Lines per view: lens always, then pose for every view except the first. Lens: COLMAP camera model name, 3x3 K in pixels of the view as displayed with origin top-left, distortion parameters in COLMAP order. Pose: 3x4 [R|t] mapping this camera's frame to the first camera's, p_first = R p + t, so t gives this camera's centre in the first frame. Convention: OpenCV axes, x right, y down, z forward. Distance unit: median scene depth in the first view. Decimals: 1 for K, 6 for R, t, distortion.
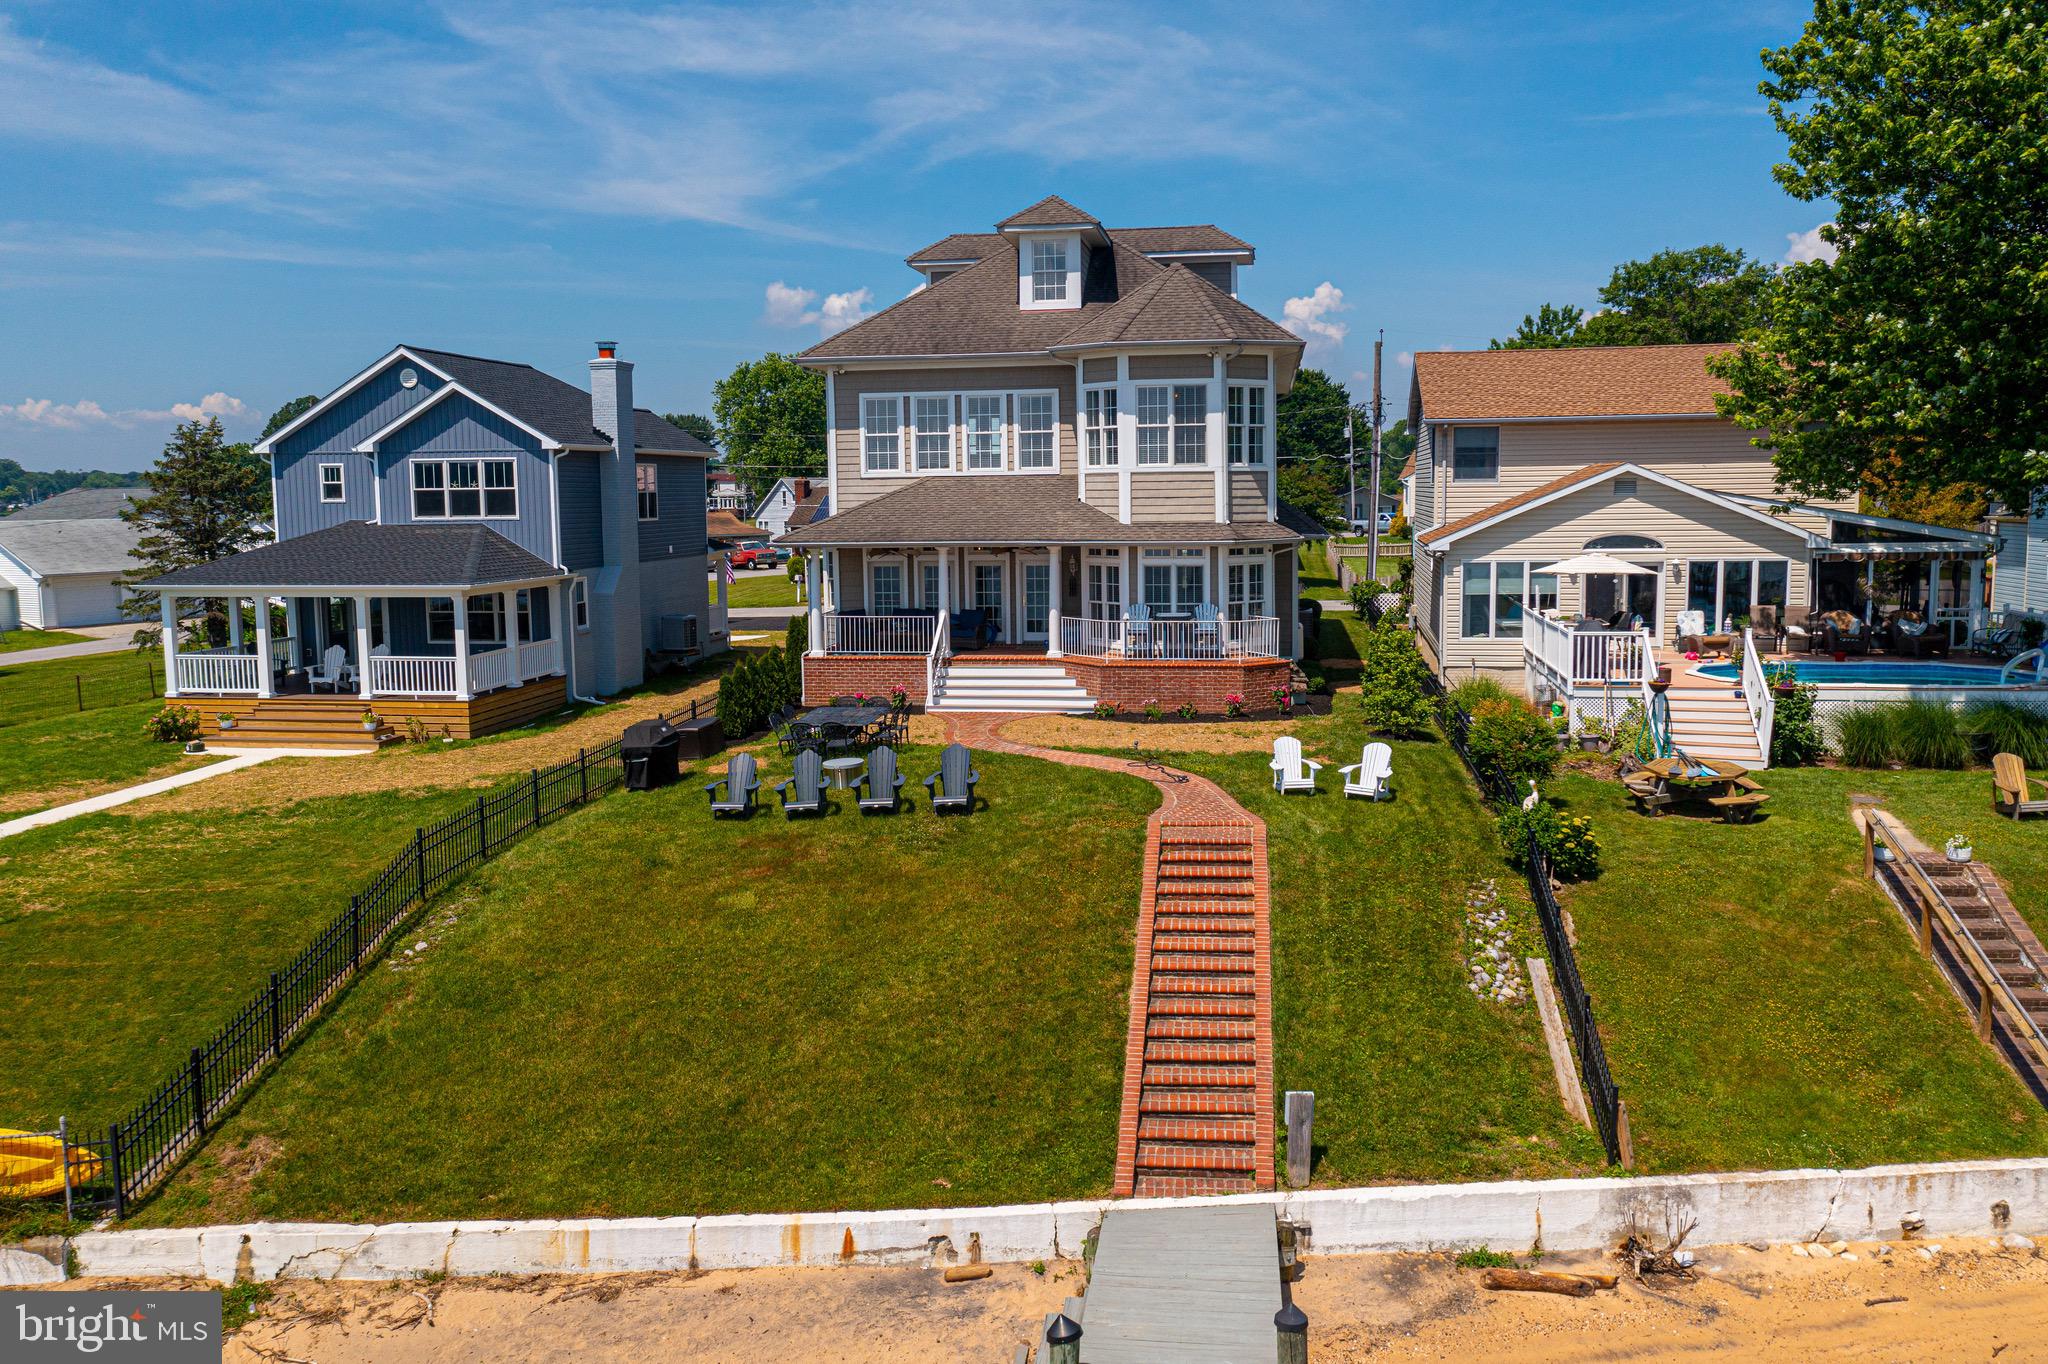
lens RADIAL K [[1622.3, 0, 1018.3], [0, 1622.3, 670.1], [0, 0, 1]] dist [-0.015080, 0.007759]
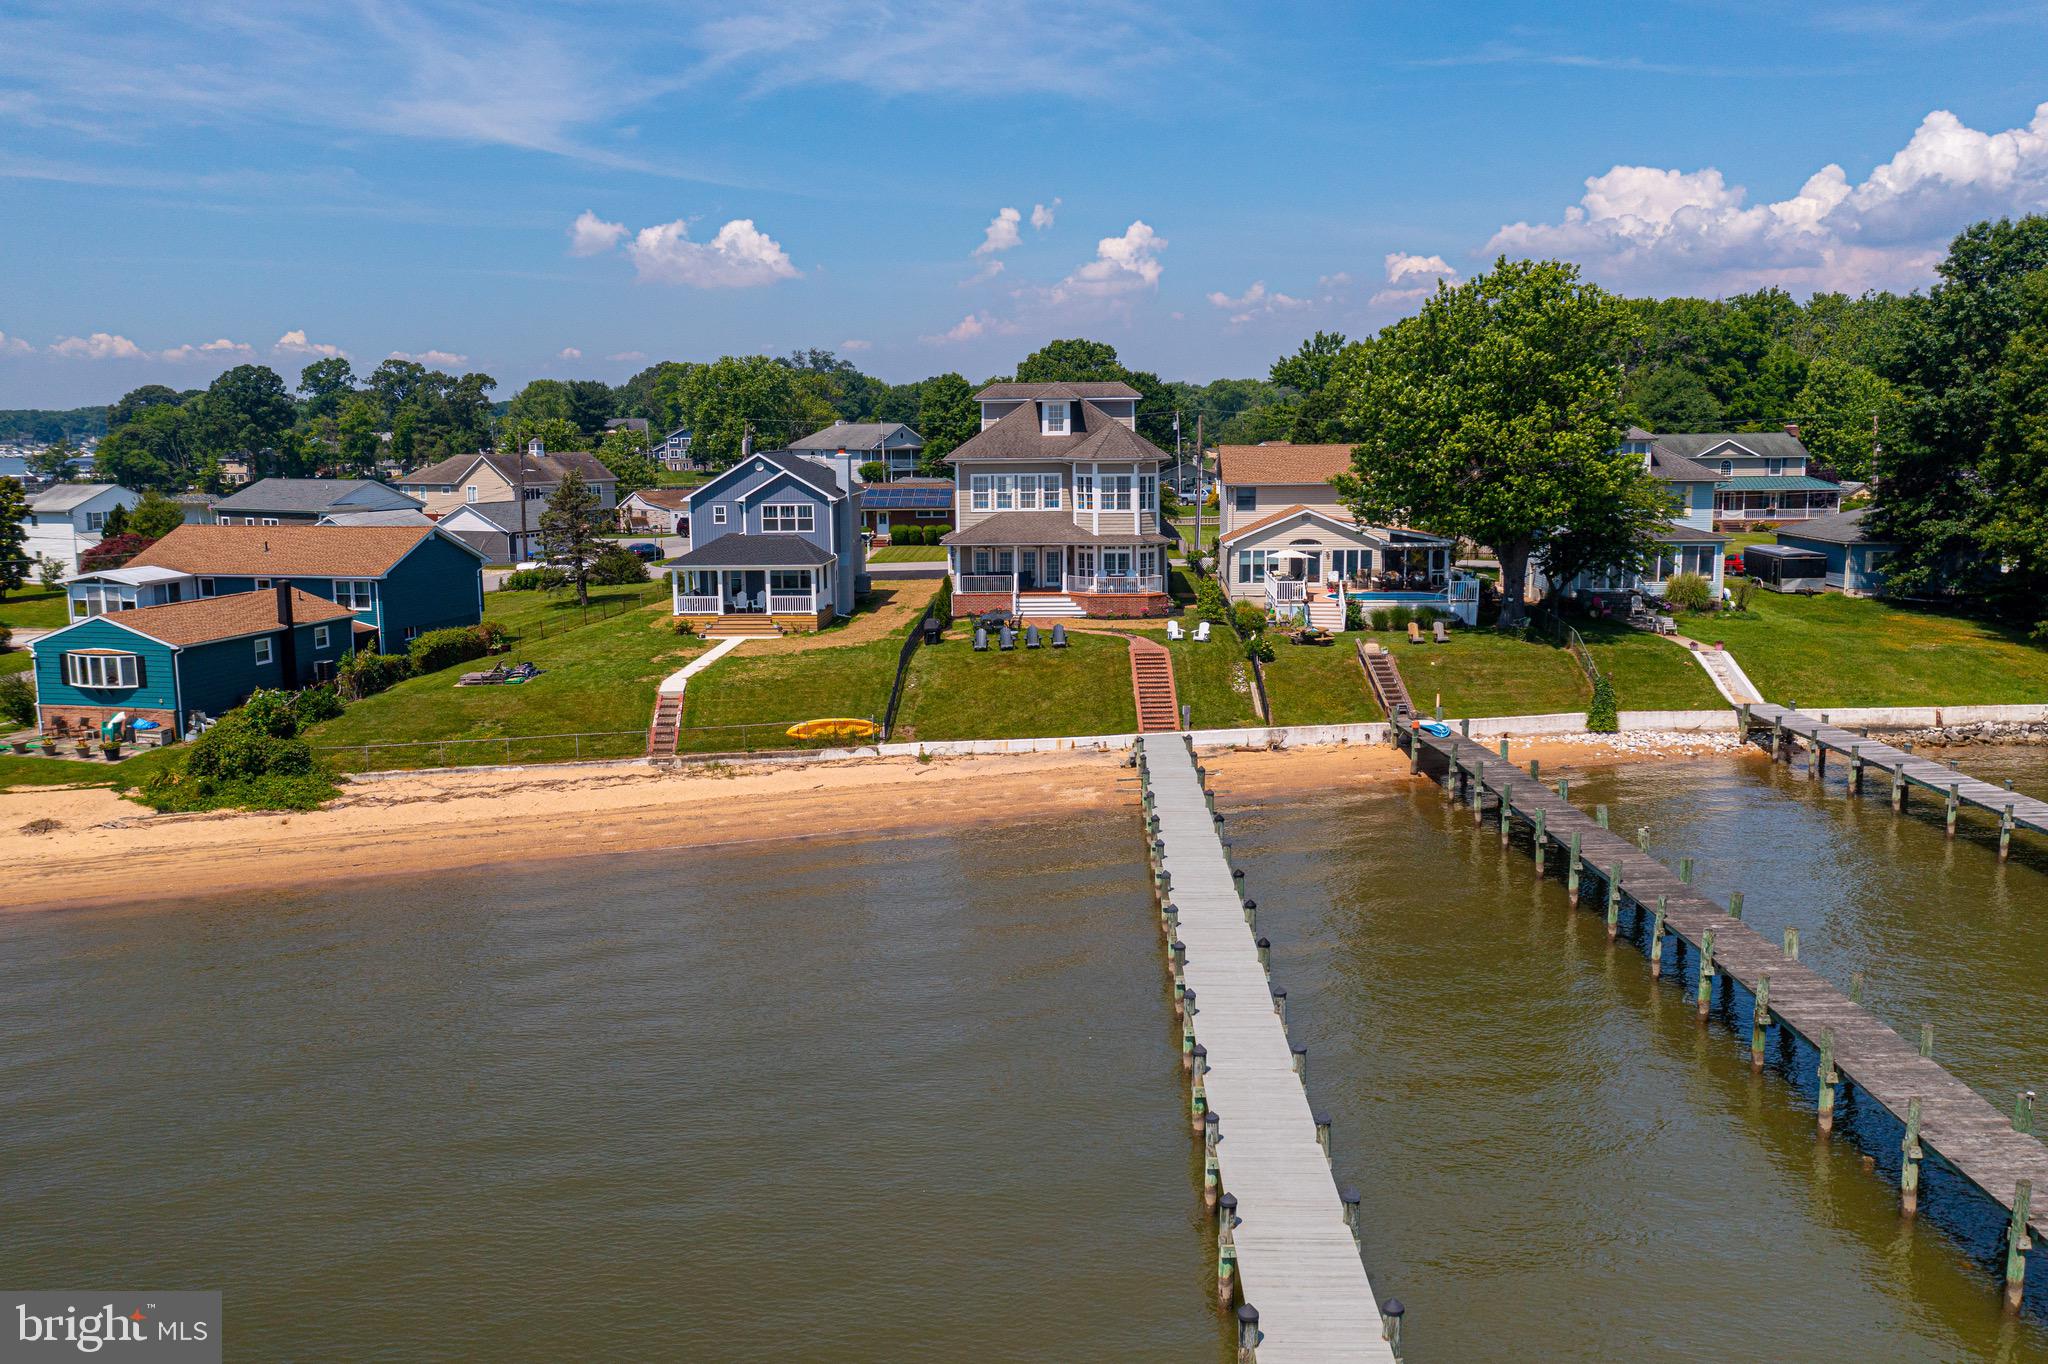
lens RADIAL K [[1622.3, 0, 1022.4], [0, 1622.3, 667.1], [0, 0, 1]] dist [-0.015080, 0.007759]
pose [[0.993805, -0.014949, 0.110130, -0.298856], [0.010774, 0.999204, 0.038405, 0.007840], [-0.110617, -0.036981, 0.993175, -1.306229]]
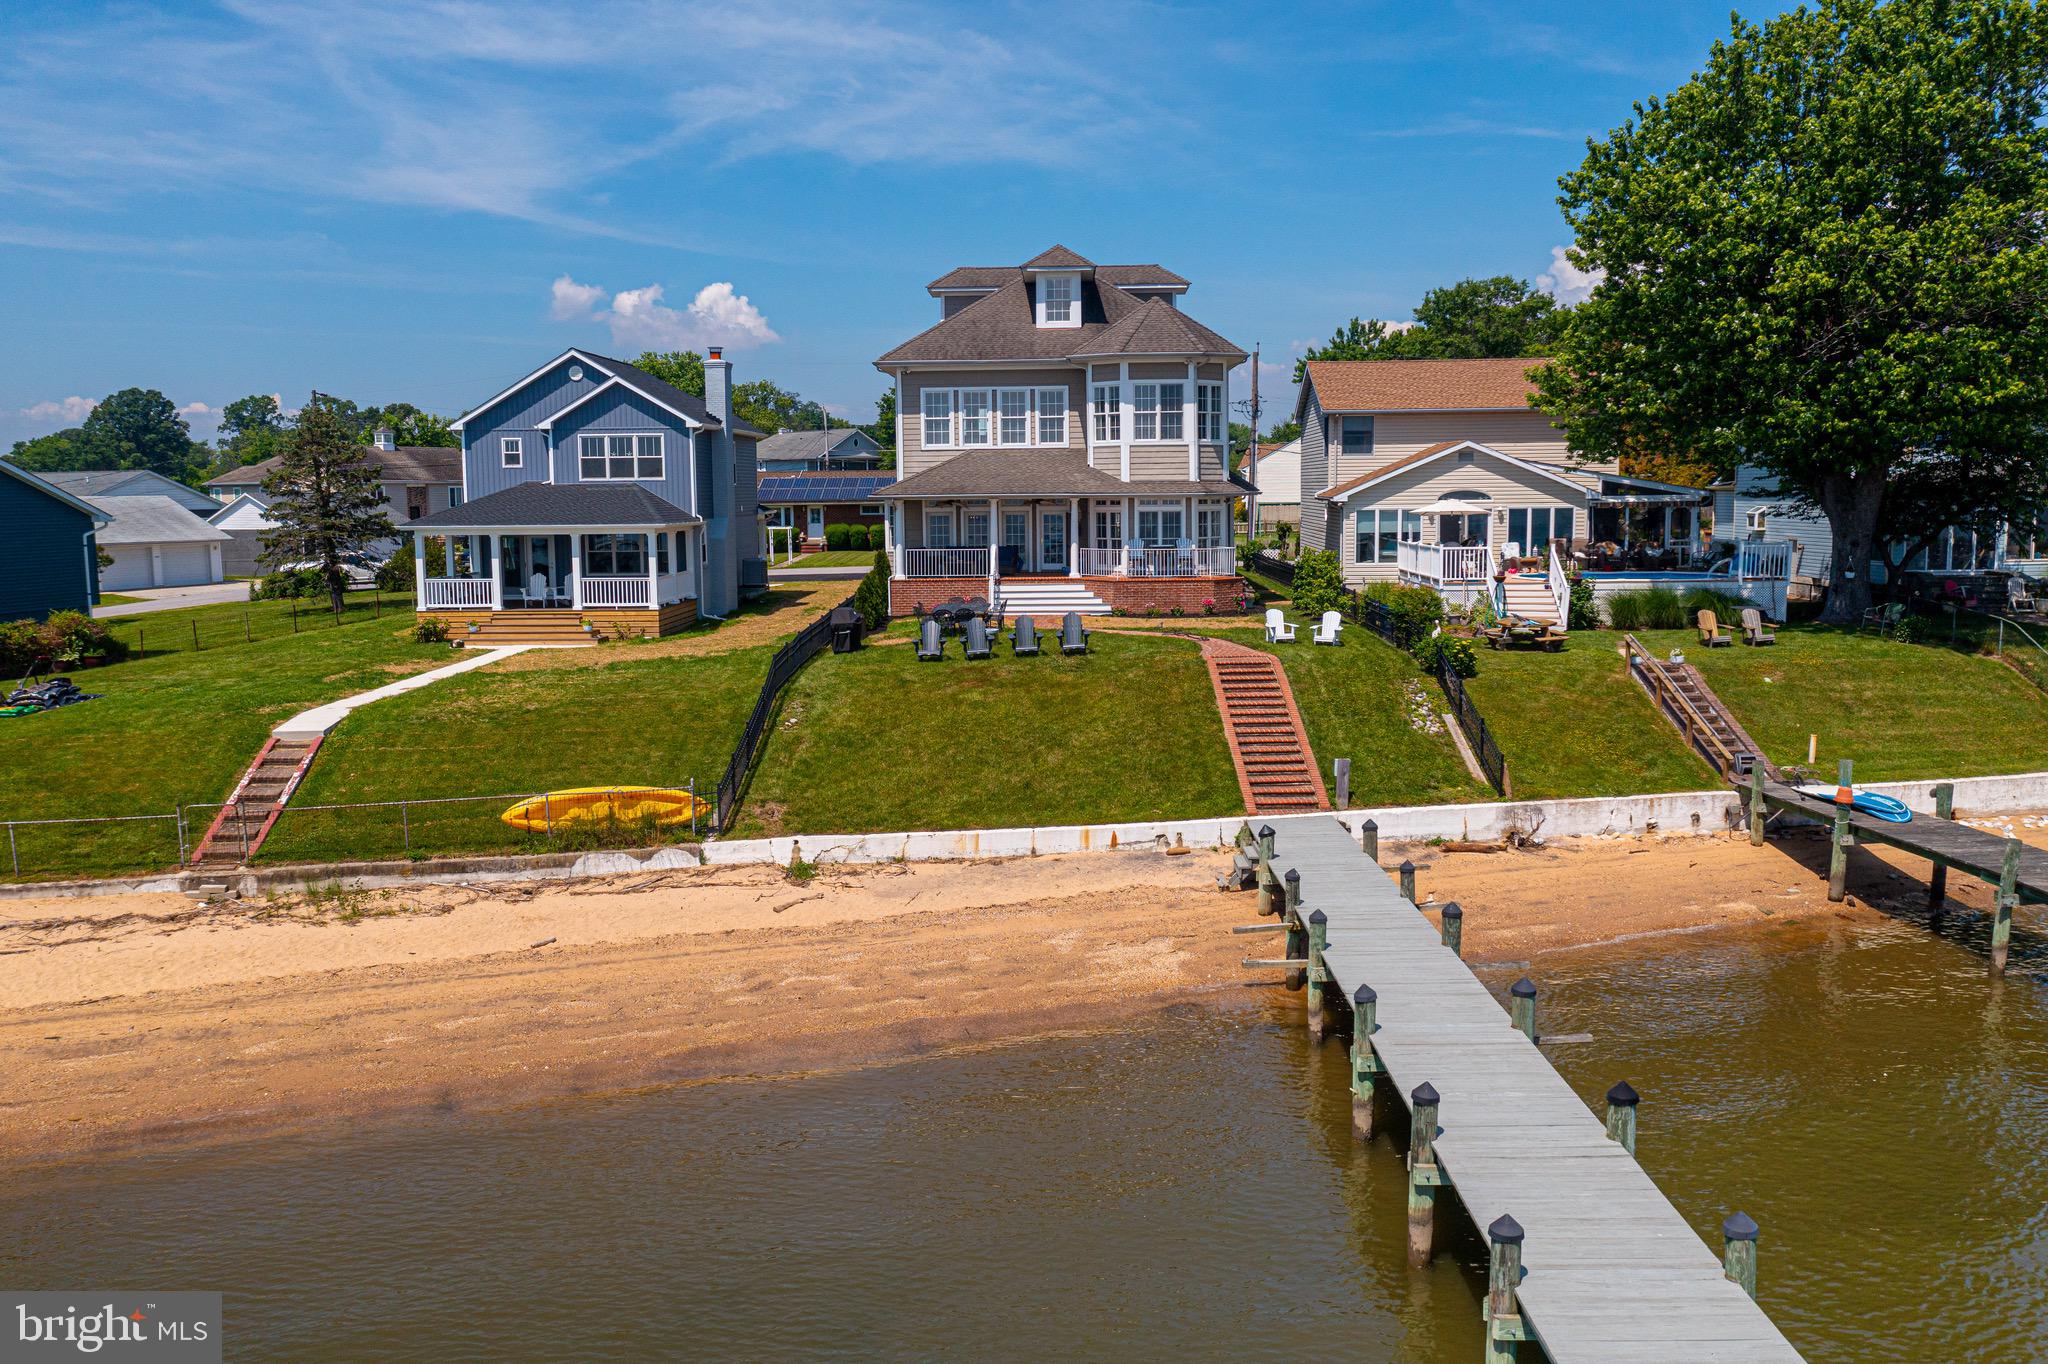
lens RADIAL K [[1622.3, 0, 1021.3], [0, 1622.3, 669.9], [0, 0, 1]] dist [-0.015080, 0.007759]
pose [[0.992167, -0.012652, 0.124275, -0.202689], [0.012606, 0.999920, 0.001164, 0.070790], [-0.124280, 0.000412, 0.992247, -0.389312]]
